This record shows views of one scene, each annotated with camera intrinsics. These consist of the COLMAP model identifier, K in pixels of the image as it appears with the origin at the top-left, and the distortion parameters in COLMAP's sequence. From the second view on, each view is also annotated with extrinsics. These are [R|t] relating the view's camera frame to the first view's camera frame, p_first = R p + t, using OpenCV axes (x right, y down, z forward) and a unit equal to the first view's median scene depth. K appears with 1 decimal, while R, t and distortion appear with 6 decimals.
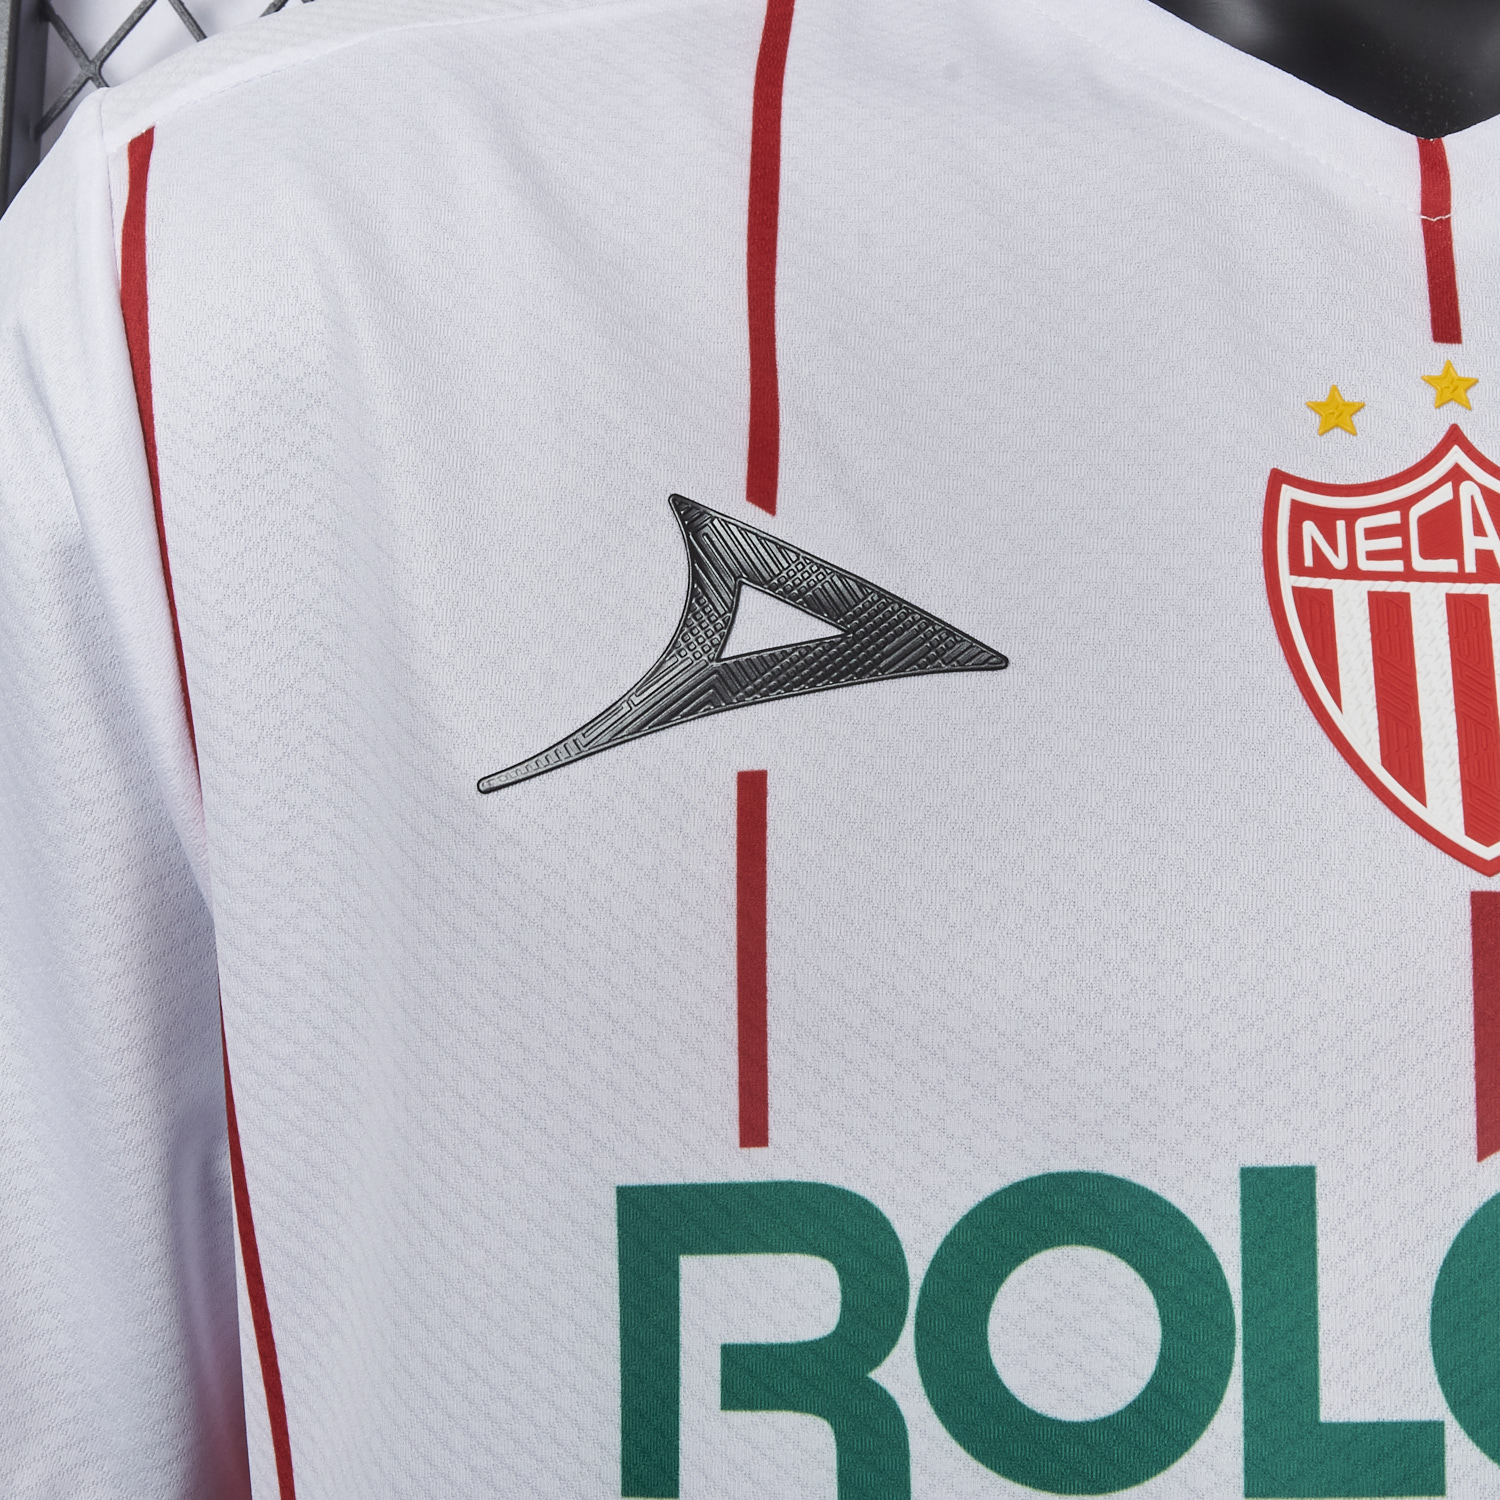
lens RADIAL K [[2960.8, 0, 785.8], [0, 2960.8, 751.0], [0, 0, 1]] dist [-0.048558, -0.039197]
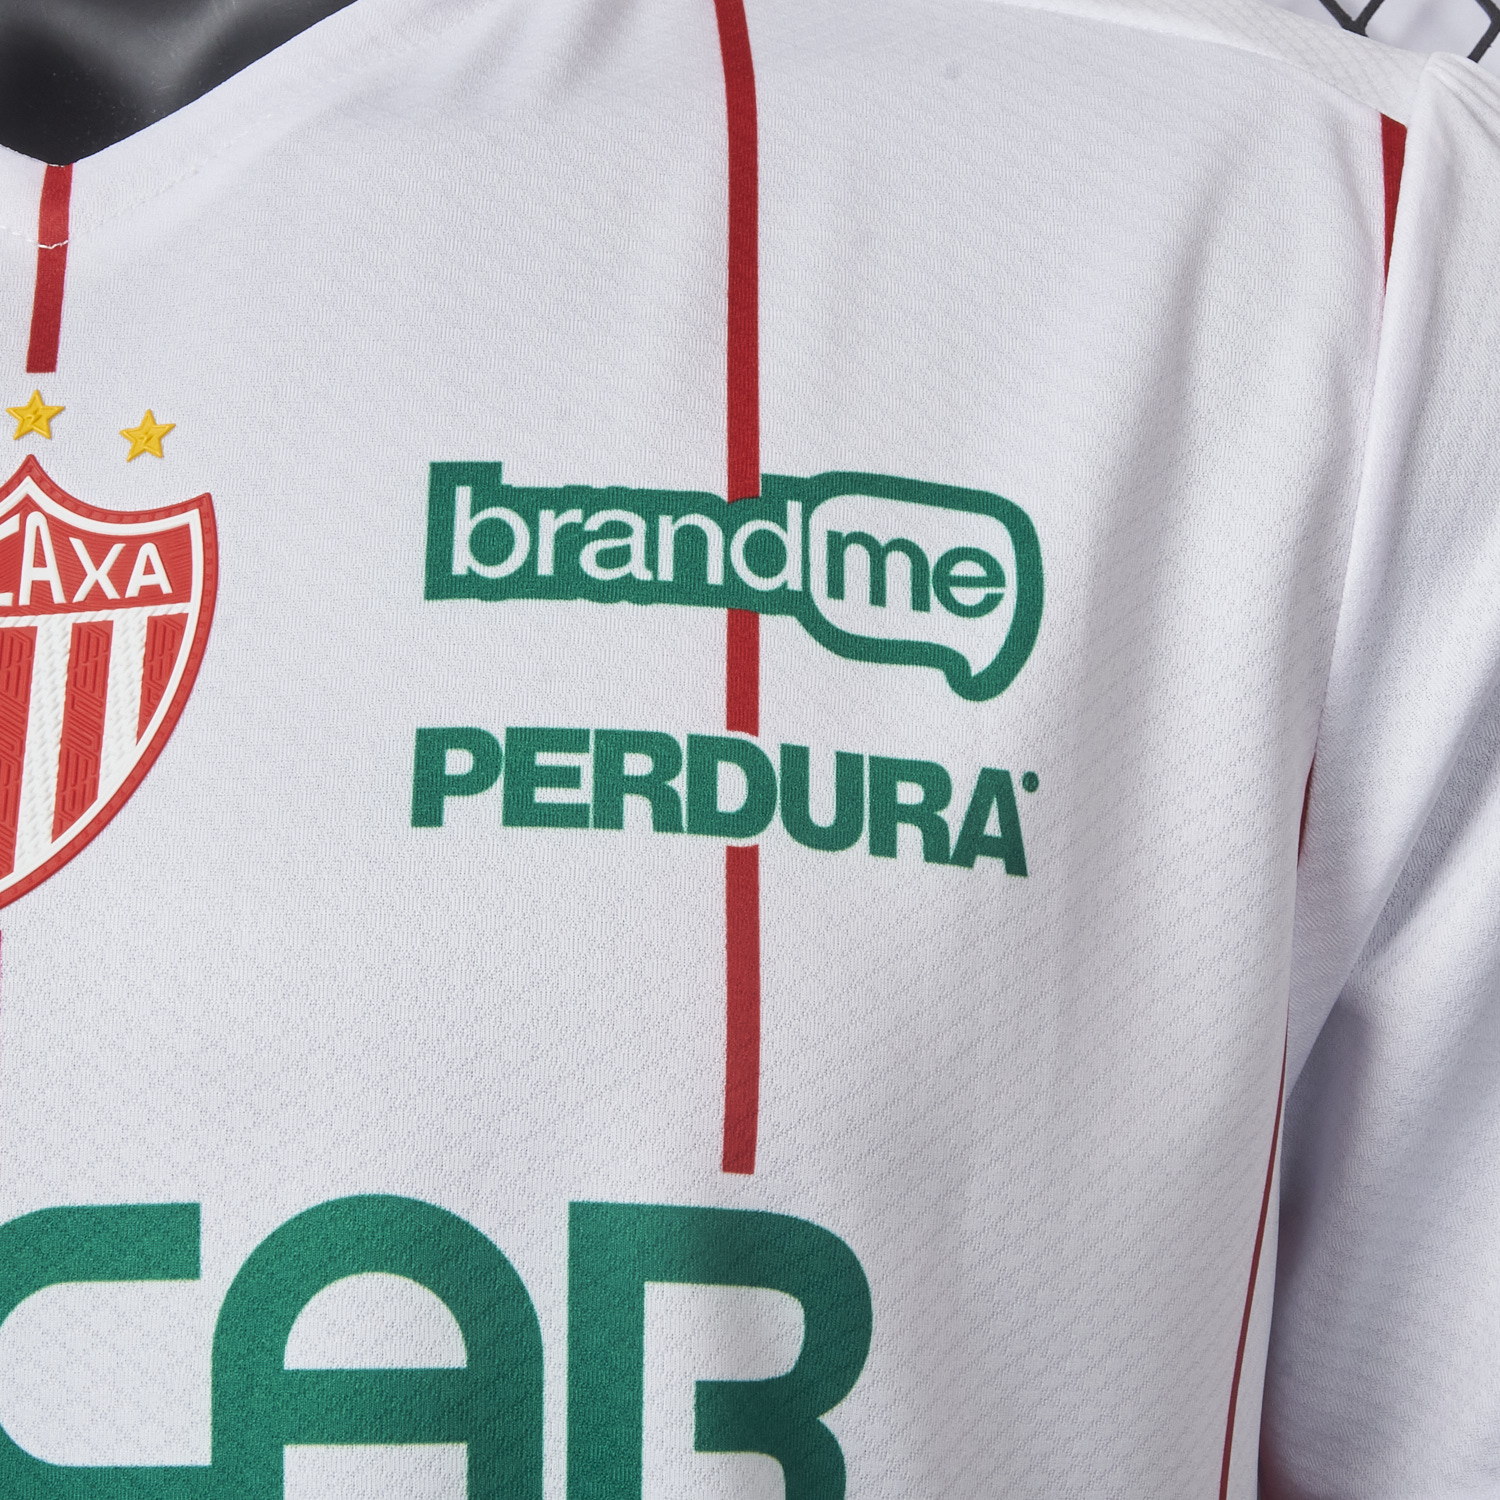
lens RADIAL K [[2960.8, 0, 785.8], [0, 2960.8, 751.0], [0, 0, 1]] dist [-0.048558, -0.039197]
pose [[0.991215, -0.059473, -0.118137, 0.598815], [0.058884, 0.998229, -0.008478, 0.011693], [0.118432, 0.001447, 0.992961, 0.050716]]
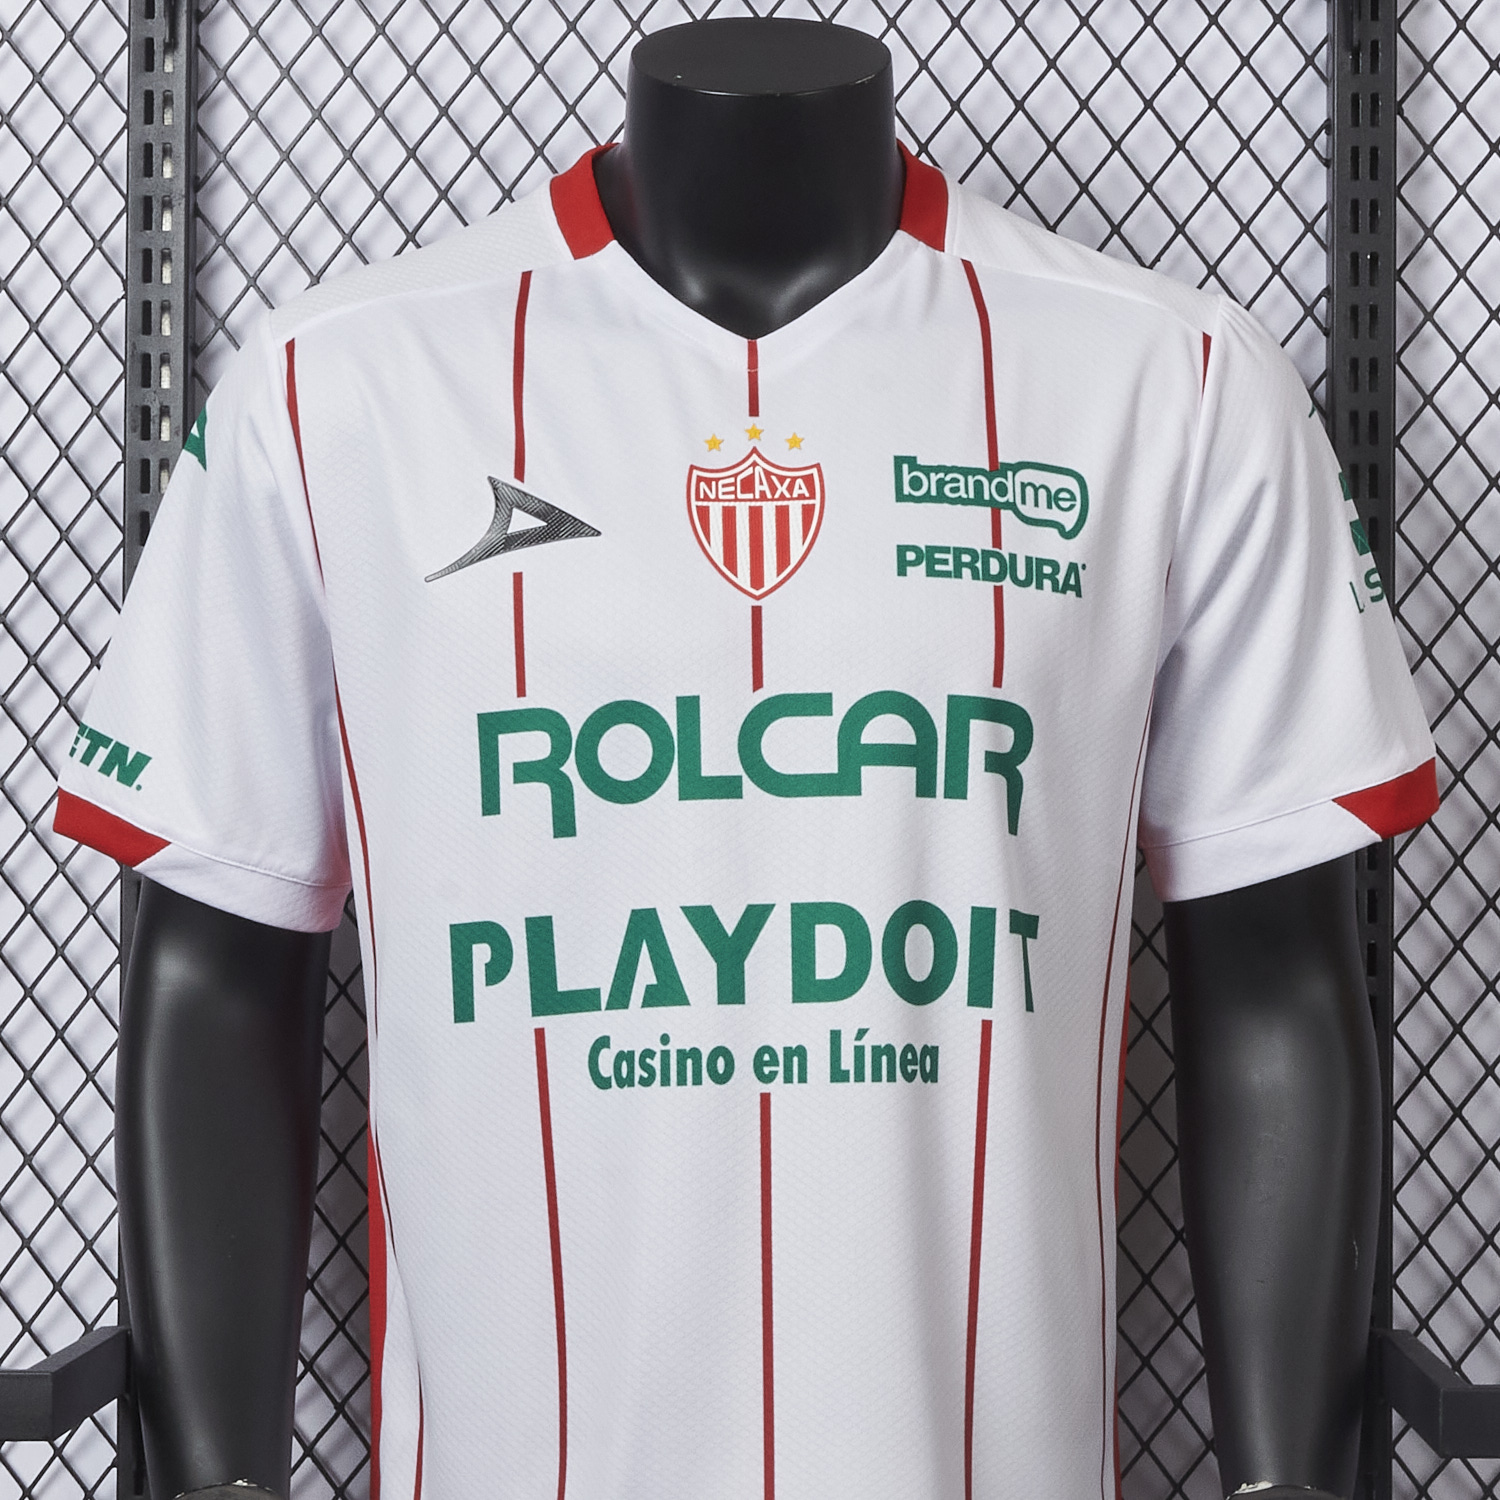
lens RADIAL K [[3739.4, 0, 750.1], [0, 3739.4, 839.2], [0, 0, 1]] dist [-0.021765, -0.057941]
pose [[0.999603, -0.028124, -0.001536, 0.221074], [0.028142, 0.995071, 0.095090, -0.077058], [-0.001146, -0.095096, 0.995467, -2.772781]]
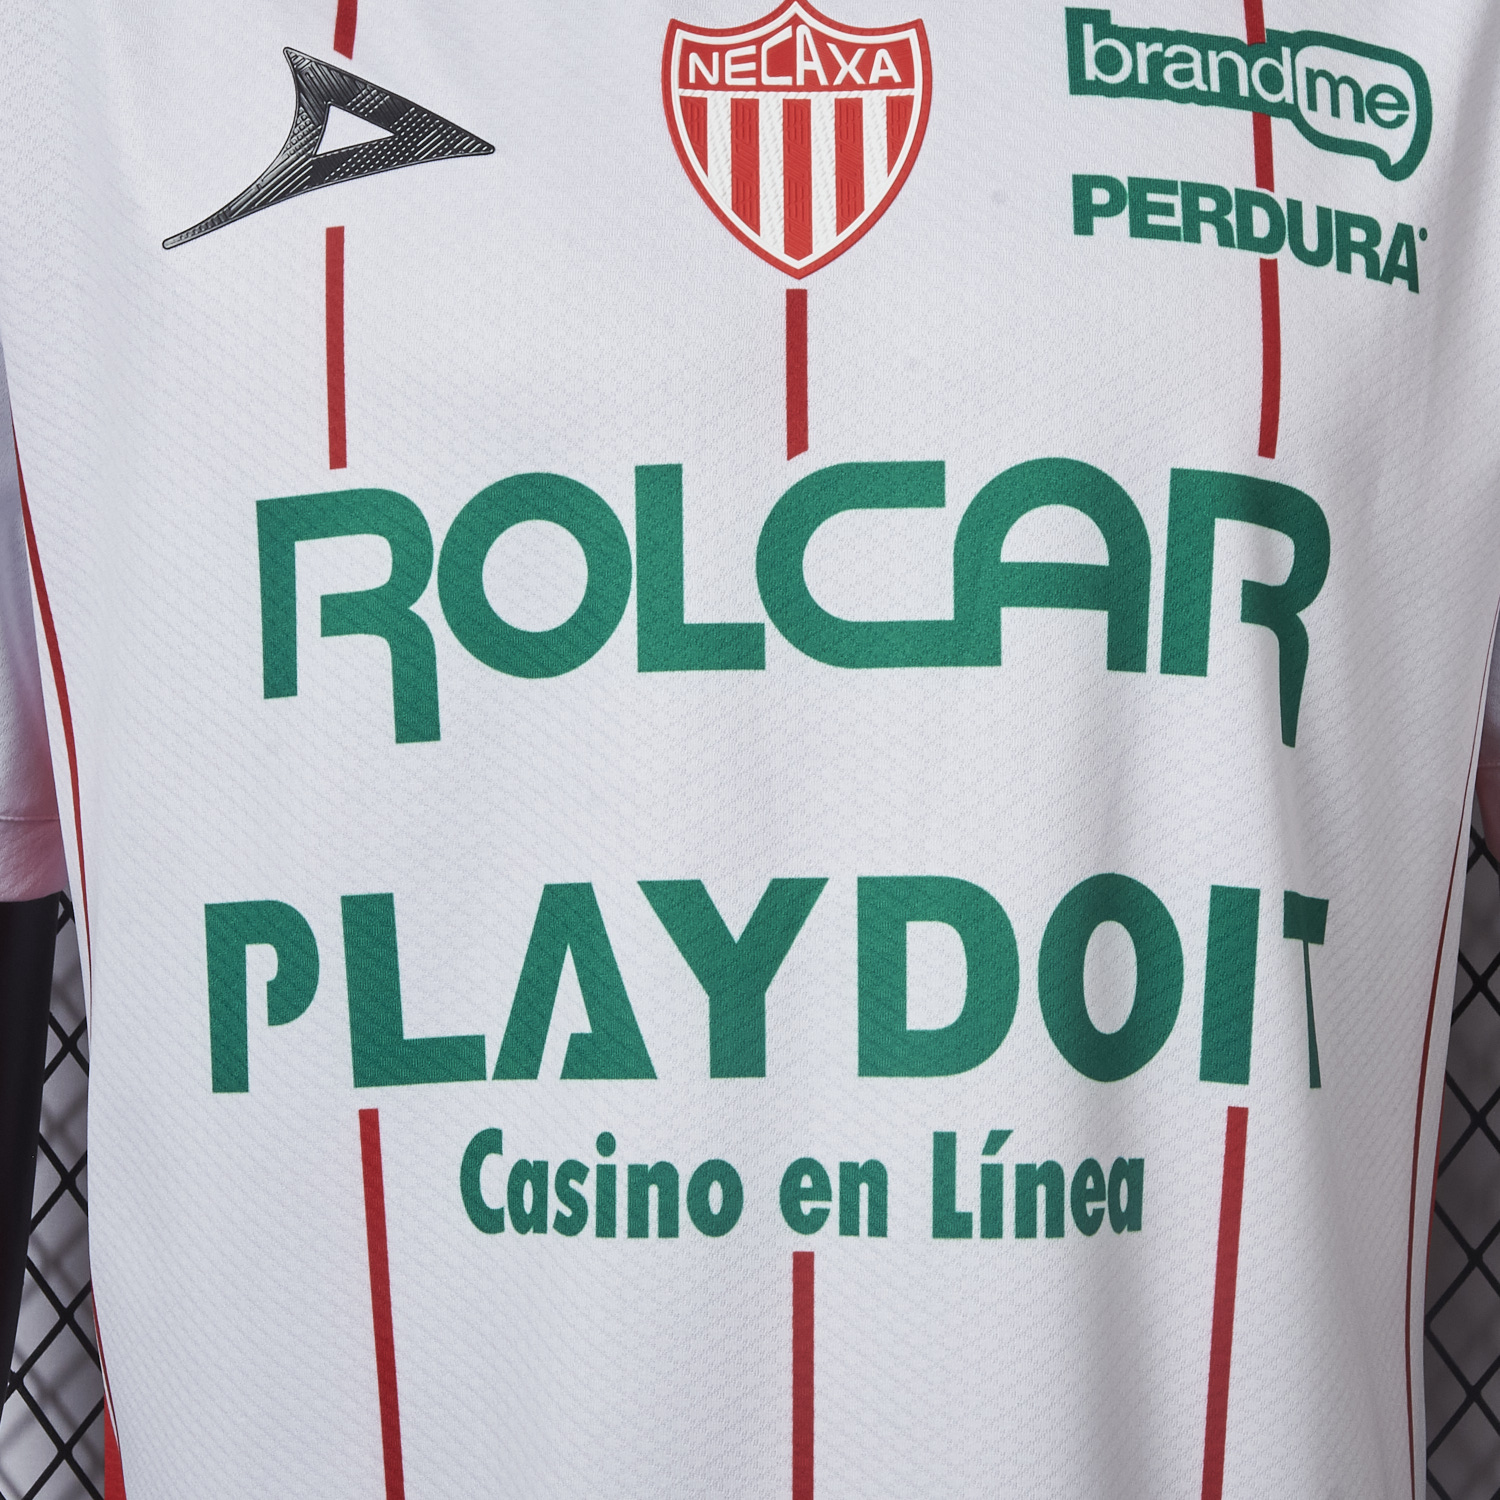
lens RADIAL K [[2960.8, 0, 785.8], [0, 2960.8, 751.0], [0, 0, 1]] dist [-0.048558, -0.039197]
pose [[0.999834, -0.017500, -0.005016, 0.226376], [0.017934, 0.994200, 0.106045, 0.119419], [0.003131, -0.106117, 0.994349, -0.550543]]
